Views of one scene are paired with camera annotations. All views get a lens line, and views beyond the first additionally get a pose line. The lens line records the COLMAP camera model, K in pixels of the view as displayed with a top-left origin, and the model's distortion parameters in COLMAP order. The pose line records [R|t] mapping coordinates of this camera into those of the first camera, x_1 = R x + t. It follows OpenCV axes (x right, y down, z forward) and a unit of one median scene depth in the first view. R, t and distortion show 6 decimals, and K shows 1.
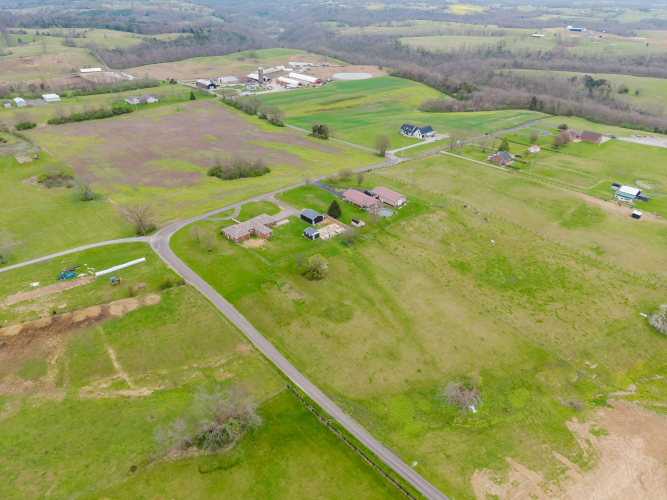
lens RADIAL K [[449.9, 0, 335.5], [0, 449.9, 249.3], [0, 0, 1]] dist [0.025349, -0.029039]
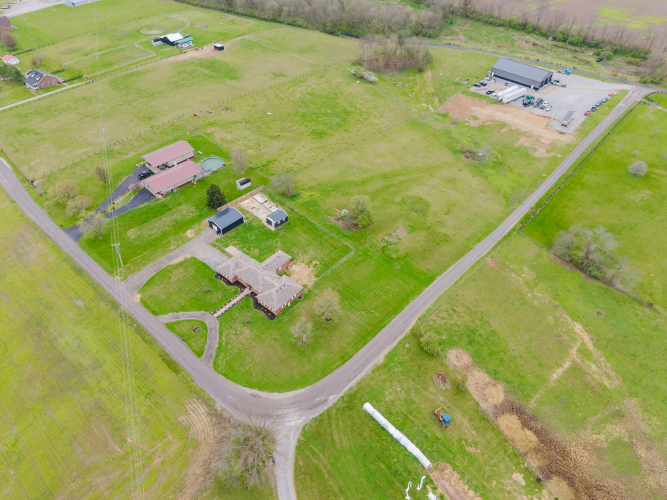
lens RADIAL K [[449.9, 0, 338.7], [0, 449.9, 251.4], [0, 0, 1]] dist [0.025349, -0.029039]
pose [[-0.071309, -0.709284, 0.701307, -0.758862], [0.490760, 0.587159, 0.643738, -0.527825], [-0.868372, 0.390078, 0.306218, 0.868663]]
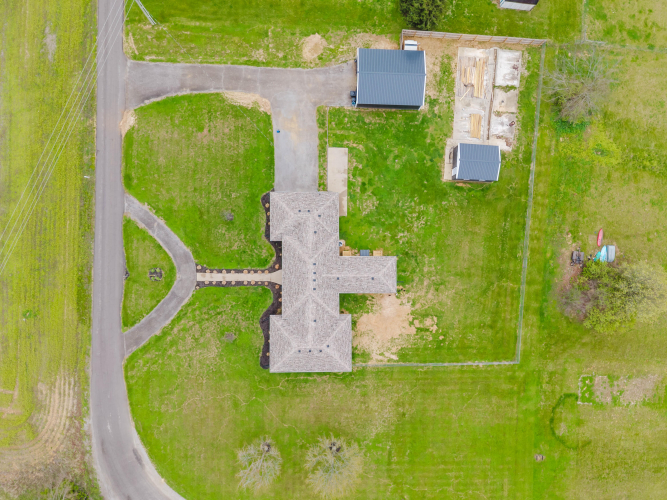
lens RADIAL K [[449.9, 0, 331.4], [0, 449.9, 249.6], [0, 0, 1]] dist [0.025349, -0.029039]
pose [[0.716502, -0.697532, -0.008569, -0.200034], [0.349080, 0.347885, 0.870126, -0.391401], [-0.603960, -0.626438, 0.492755, 1.069798]]
